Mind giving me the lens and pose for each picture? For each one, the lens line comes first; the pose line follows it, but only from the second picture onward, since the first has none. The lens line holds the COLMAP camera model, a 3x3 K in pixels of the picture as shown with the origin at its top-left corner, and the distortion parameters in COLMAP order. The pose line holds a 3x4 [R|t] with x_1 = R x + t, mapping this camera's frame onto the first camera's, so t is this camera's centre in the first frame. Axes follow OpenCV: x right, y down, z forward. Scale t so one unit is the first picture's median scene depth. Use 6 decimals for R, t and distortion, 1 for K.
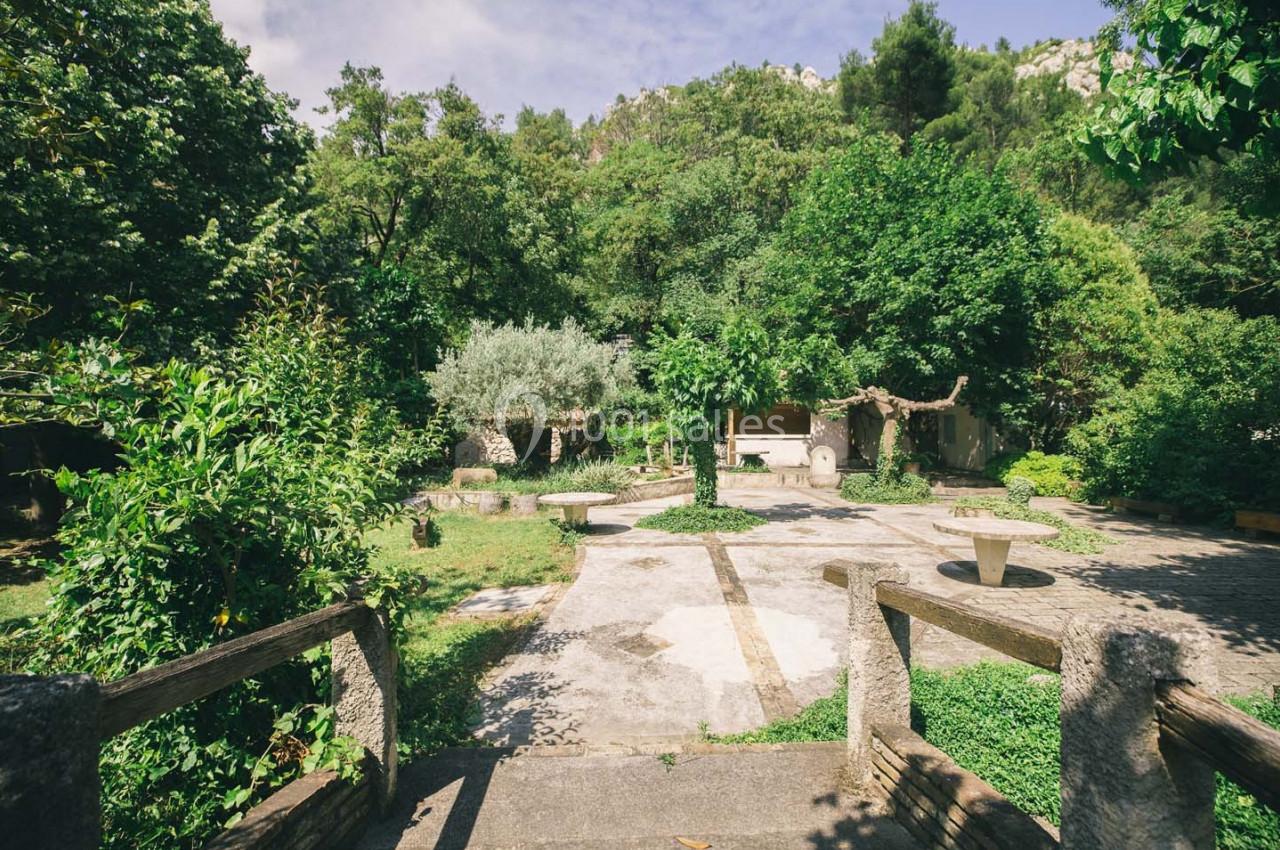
lens RADIAL K [[576.6, 0, 640.4], [0, 576.6, 430.0], [0, 0, 1]] dist [-0.012703, 0.001040]
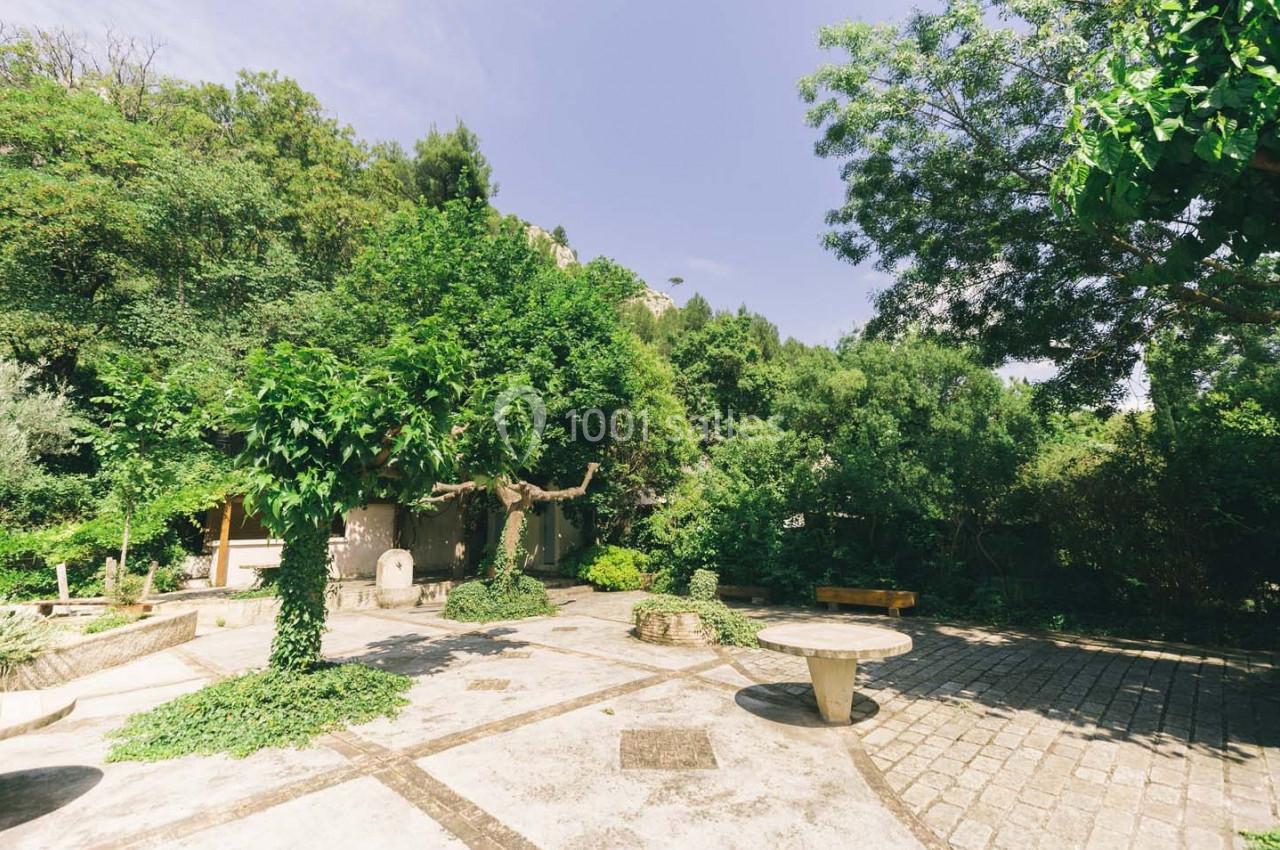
lens RADIAL K [[576.6, 0, 640.2], [0, 576.6, 416.0], [0, 0, 1]] dist [-0.012703, 0.001040]
pose [[0.655201, 0.129911, 0.744200, -0.066490], [0.025320, 0.980774, -0.193500, 0.011220], [-0.755030, 0.145625, 0.639315, 0.288864]]
